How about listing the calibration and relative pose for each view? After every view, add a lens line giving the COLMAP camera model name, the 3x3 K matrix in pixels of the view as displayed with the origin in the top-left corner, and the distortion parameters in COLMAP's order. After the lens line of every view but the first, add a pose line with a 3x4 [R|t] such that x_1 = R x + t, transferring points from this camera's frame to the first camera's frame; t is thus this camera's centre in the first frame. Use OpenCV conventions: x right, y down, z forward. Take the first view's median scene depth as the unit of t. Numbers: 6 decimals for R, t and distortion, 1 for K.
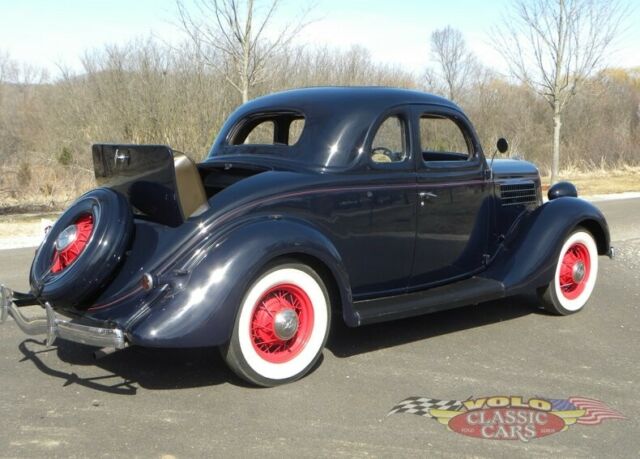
lens RADIAL K [[852.8, 0, 320.4], [0, 852.8, 226.1], [0, 0, 1]] dist [0.053047, 0.000000]
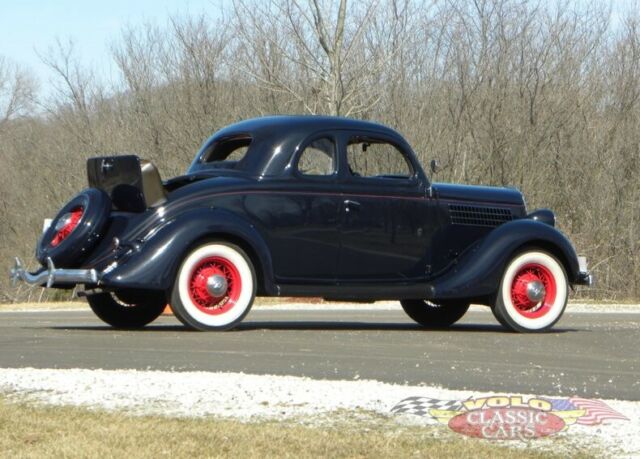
lens RADIAL K [[2507.8, 0, 320.5], [0, 2507.8, 227.2], [0, 0, 1]] dist [1.129376, 0.000000]
pose [[0.981930, 0.010915, -0.188930, 0.700792], [-0.033765, 0.992421, -0.118157, 0.390509], [0.186208, 0.122401, 0.974856, -2.308871]]
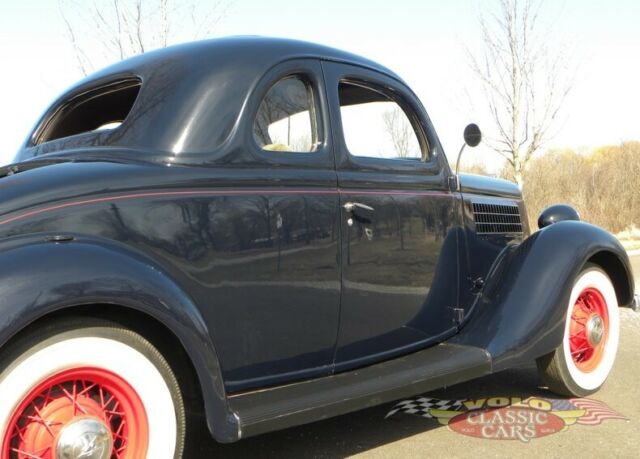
lens RADIAL K [[852.8, 0, 319.6], [0, 852.8, 225.8], [0, 0, 1]] dist [0.053047, 0.000000]
pose [[0.997989, -0.041053, 0.048292, 0.063856], [0.045710, 0.993973, -0.099645, 0.032216], [-0.043910, 0.101652, 0.993850, 0.373065]]
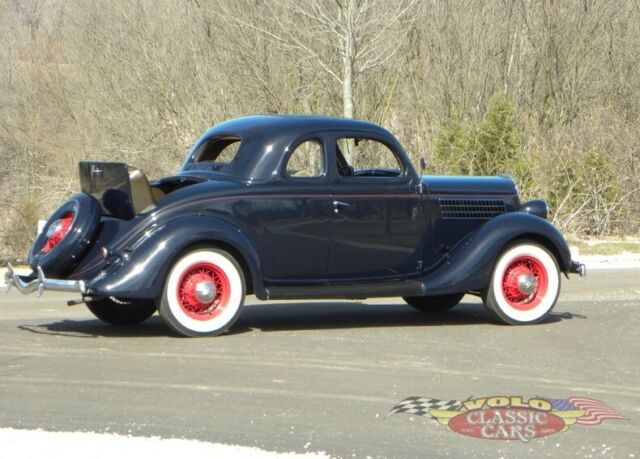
lens RADIAL K [[2507.8, 0, 319.9], [0, 2507.8, 232.7], [0, 0, 1]] dist [1.129376, 0.000000]
pose [[0.976626, 0.009394, -0.214742, 0.805143], [-0.023530, 0.997713, -0.063366, 0.216633], [0.213655, 0.066938, 0.974613, -2.332650]]
